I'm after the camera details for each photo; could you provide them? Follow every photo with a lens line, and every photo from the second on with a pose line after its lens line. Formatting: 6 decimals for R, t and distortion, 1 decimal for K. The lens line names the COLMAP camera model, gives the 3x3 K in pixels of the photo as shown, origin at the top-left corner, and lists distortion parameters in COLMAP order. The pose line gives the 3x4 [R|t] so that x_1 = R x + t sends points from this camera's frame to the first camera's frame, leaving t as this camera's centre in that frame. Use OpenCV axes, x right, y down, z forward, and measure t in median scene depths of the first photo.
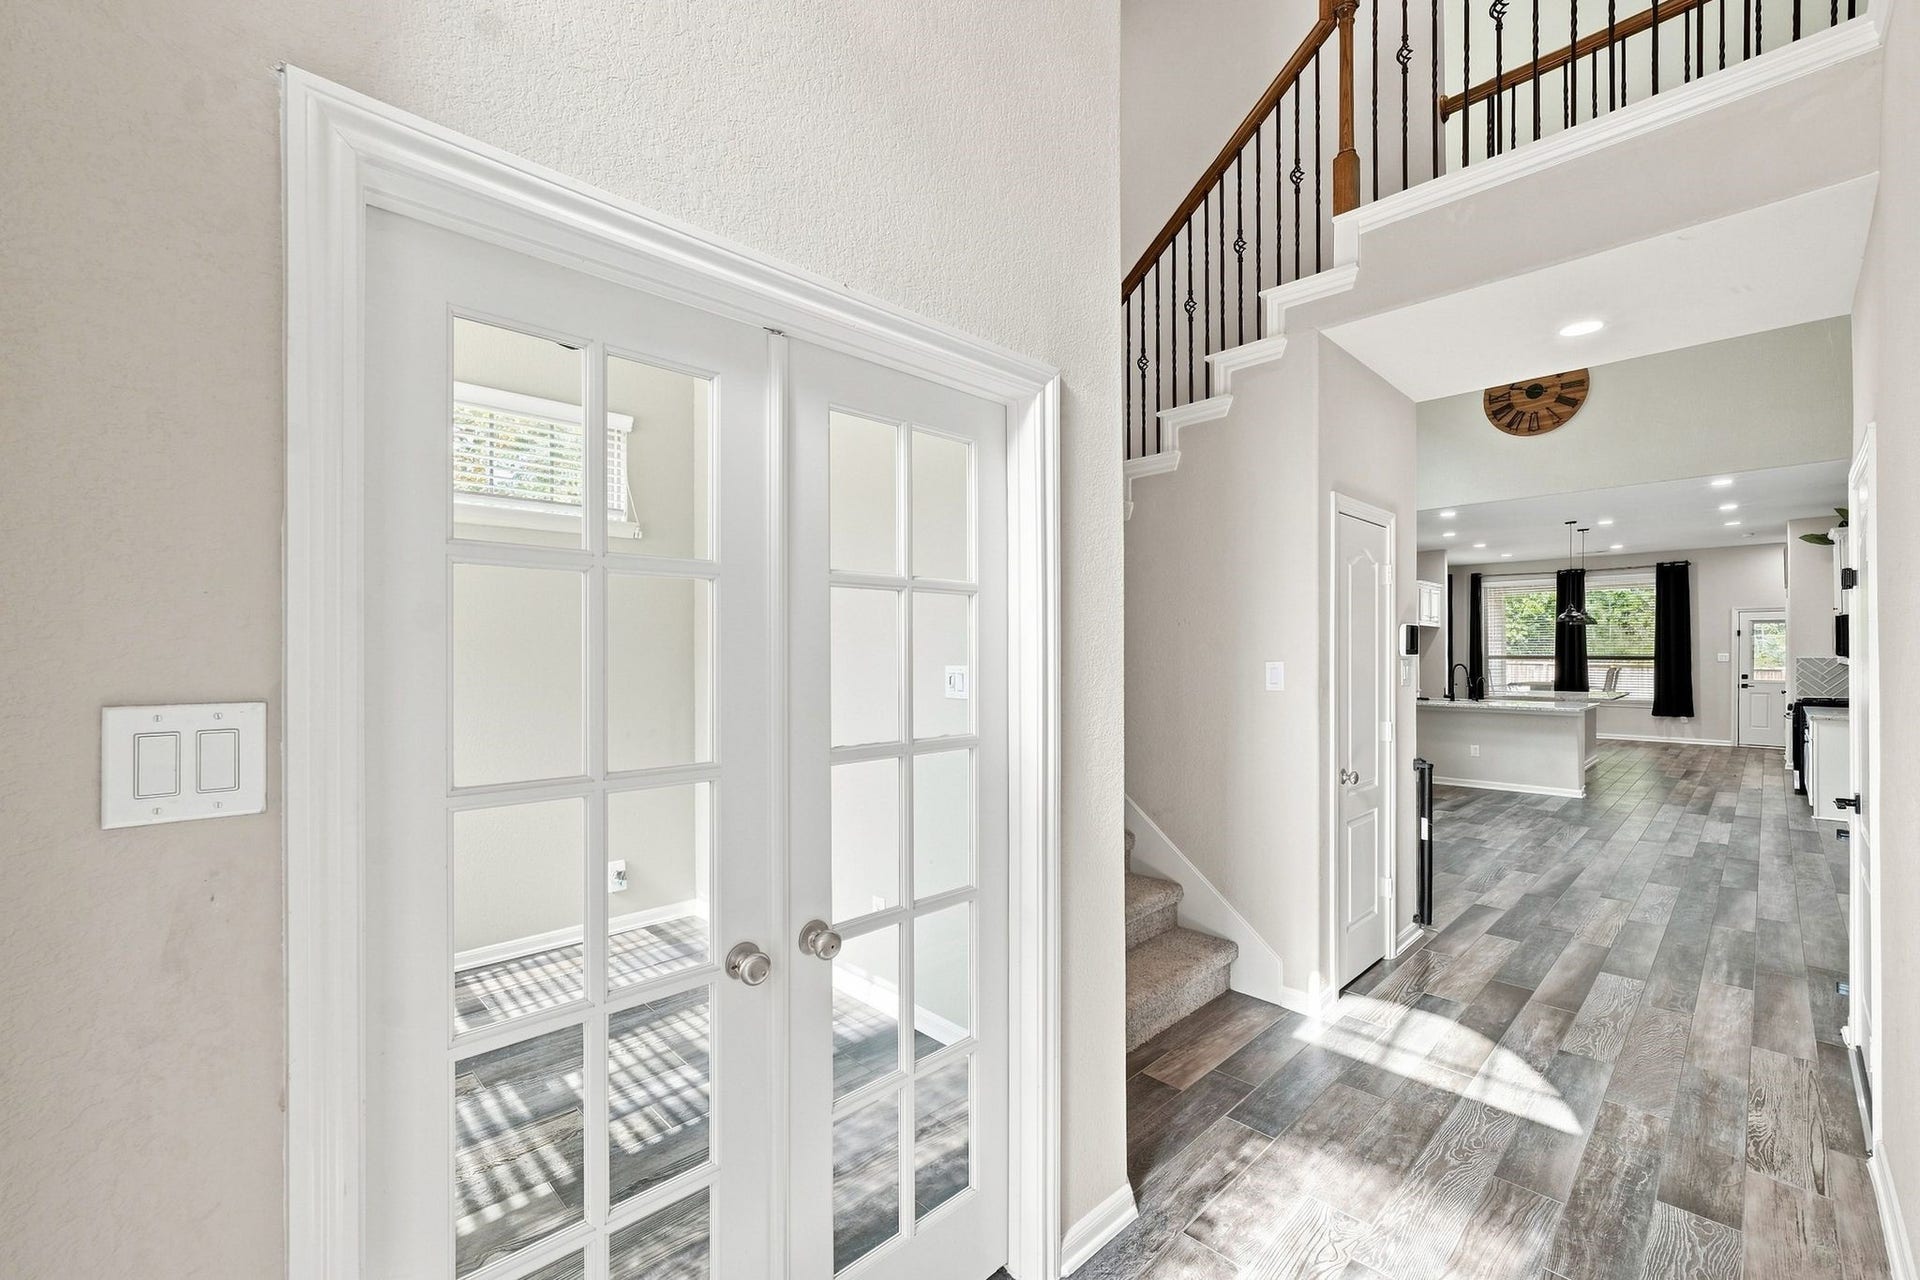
lens RADIAL K [[792.2, 0, 966.1], [0, 792.2, 651.0], [0, 0, 1]] dist [0.000105, 0.000415]
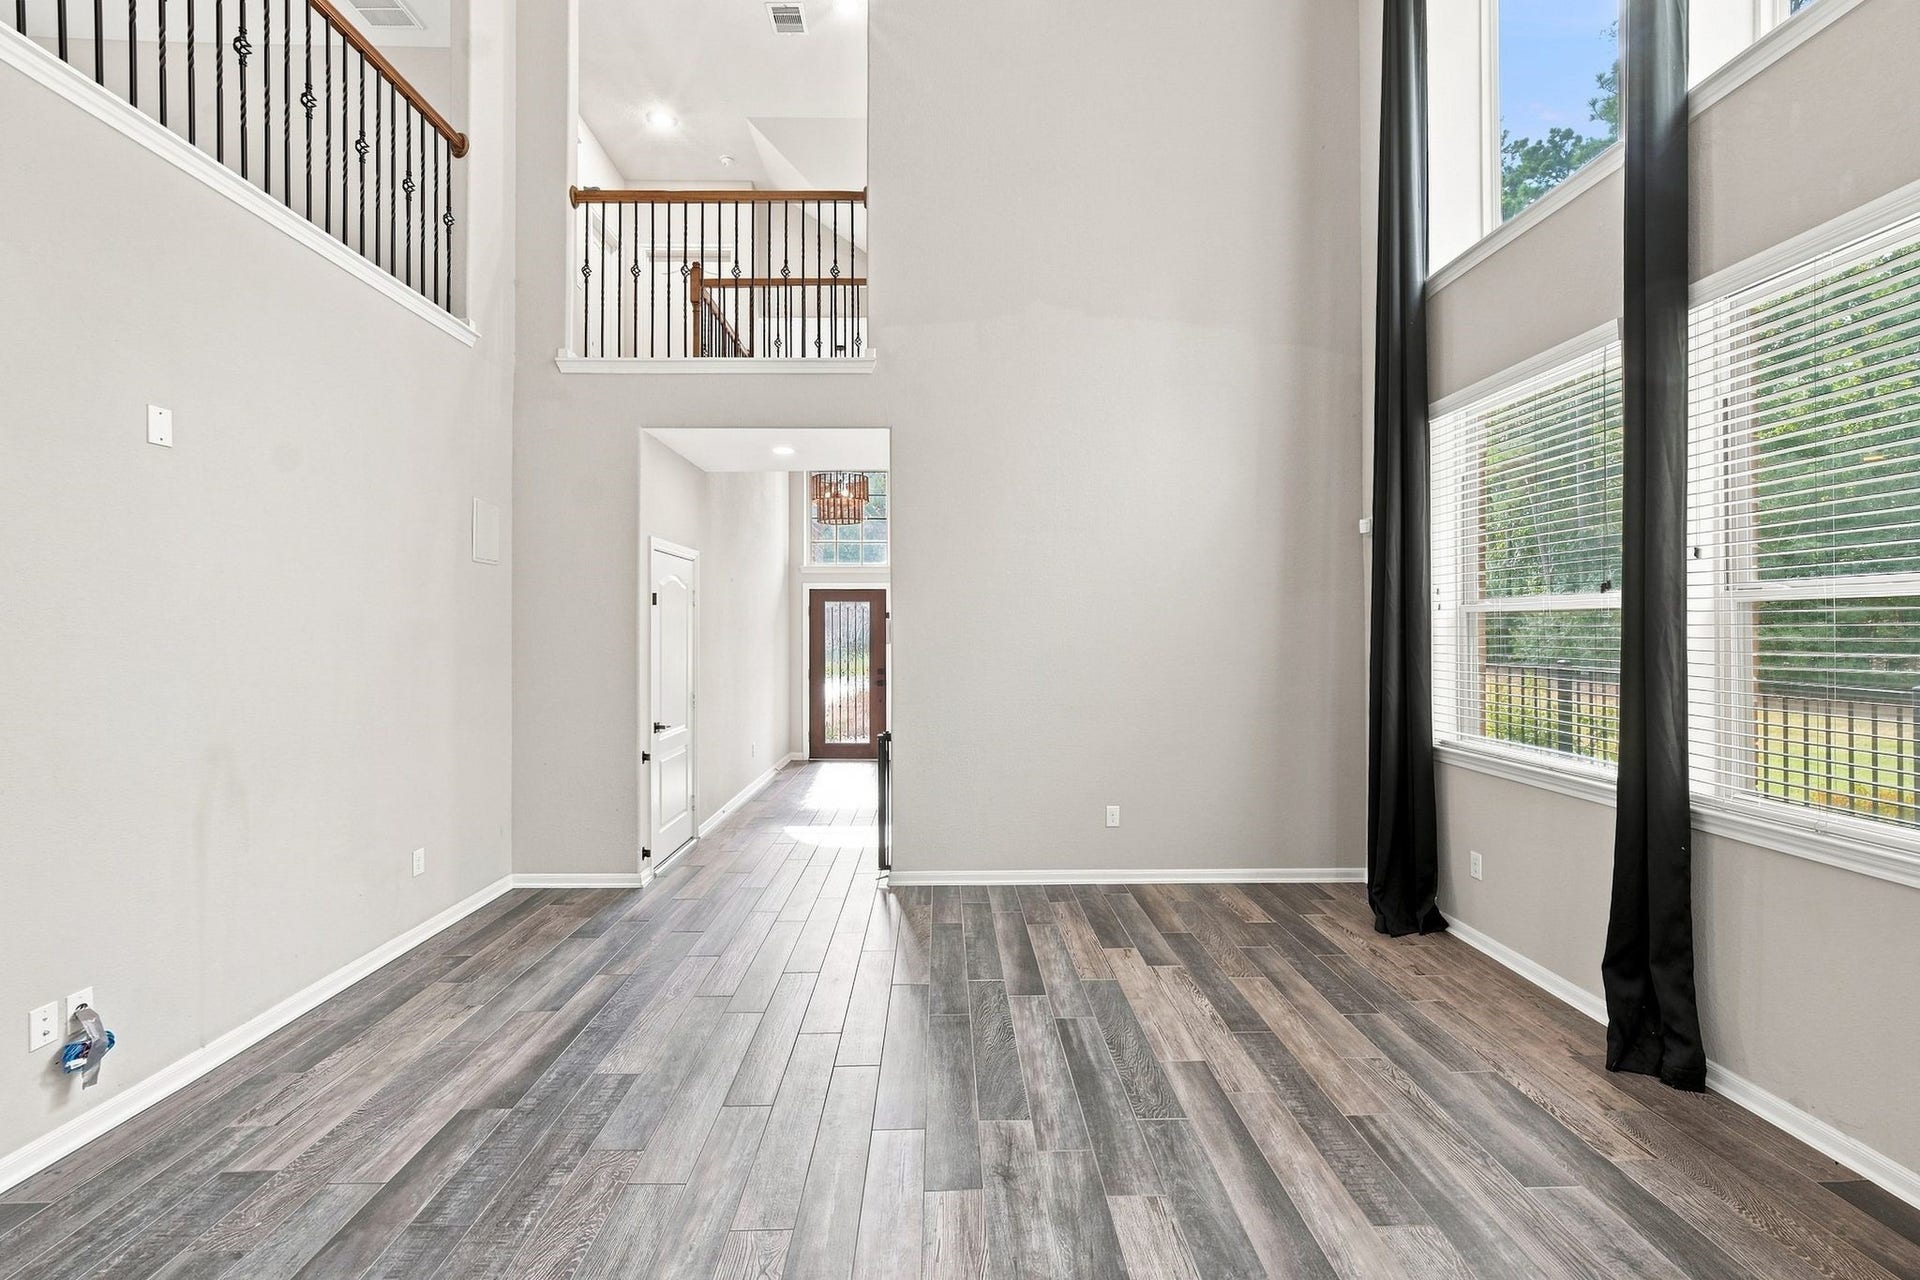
lens RADIAL K [[805.2, 0, 965.5], [0, 805.2, 622.1], [0, 0, 1]] dist [-0.015593, 0.006716]
pose [[-0.681153, -0.009439, -0.732081, 1.290479], [-0.002300, 0.999940, -0.010753, -0.015914], [0.732138, -0.005641, -0.681133, 1.785088]]
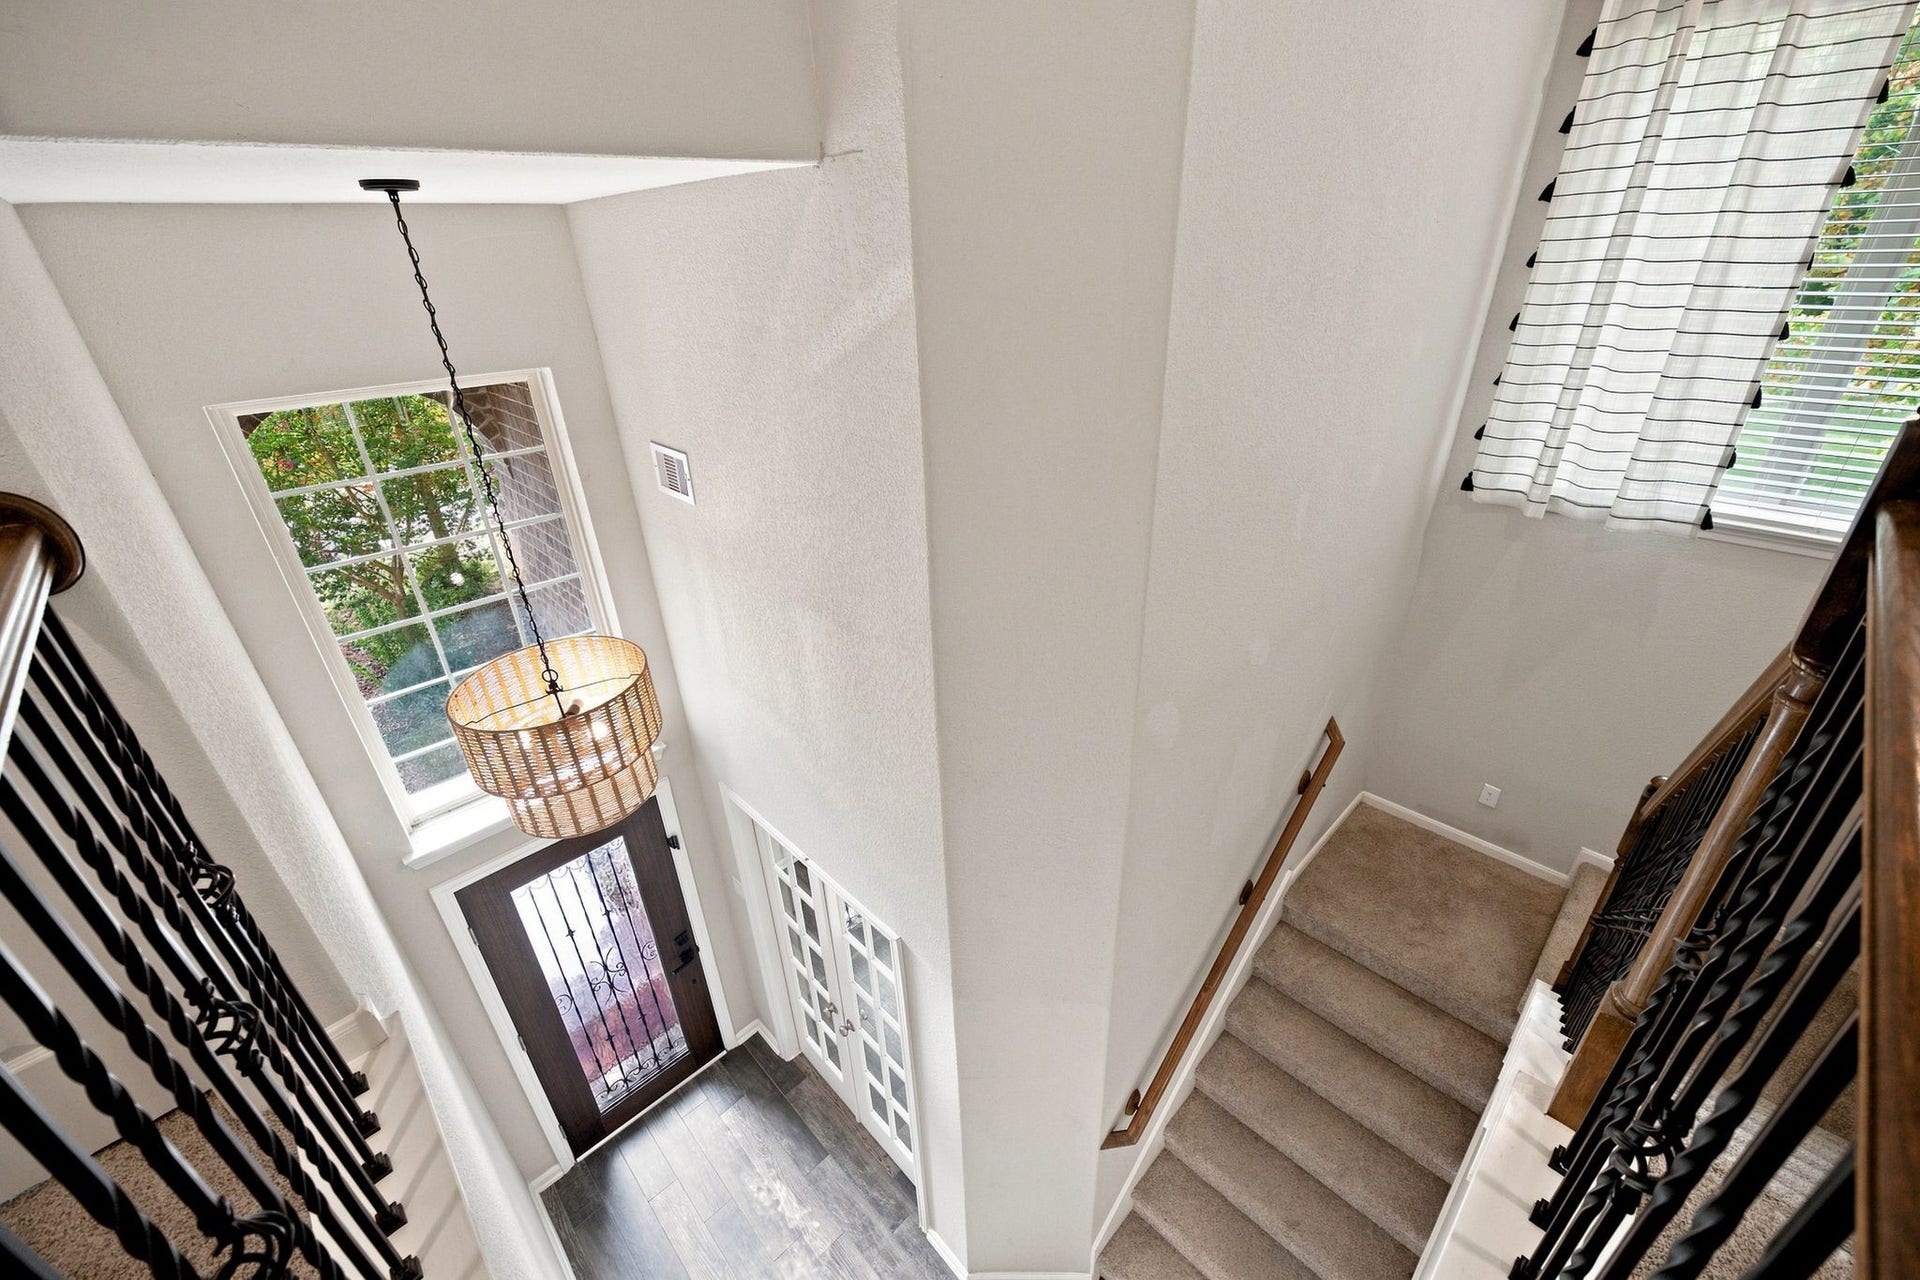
lens RADIAL K [[764.4, 0, 955.7], [0, 764.4, 634.5], [0, 0, 1]] dist [0.001539, 0.000169]
pose [[-0.011190, 0.459529, -0.888092, 0.525051], [0.036214, 0.887751, 0.458897, -0.686026], [0.999281, -0.027026, -0.026576, 0.505840]]
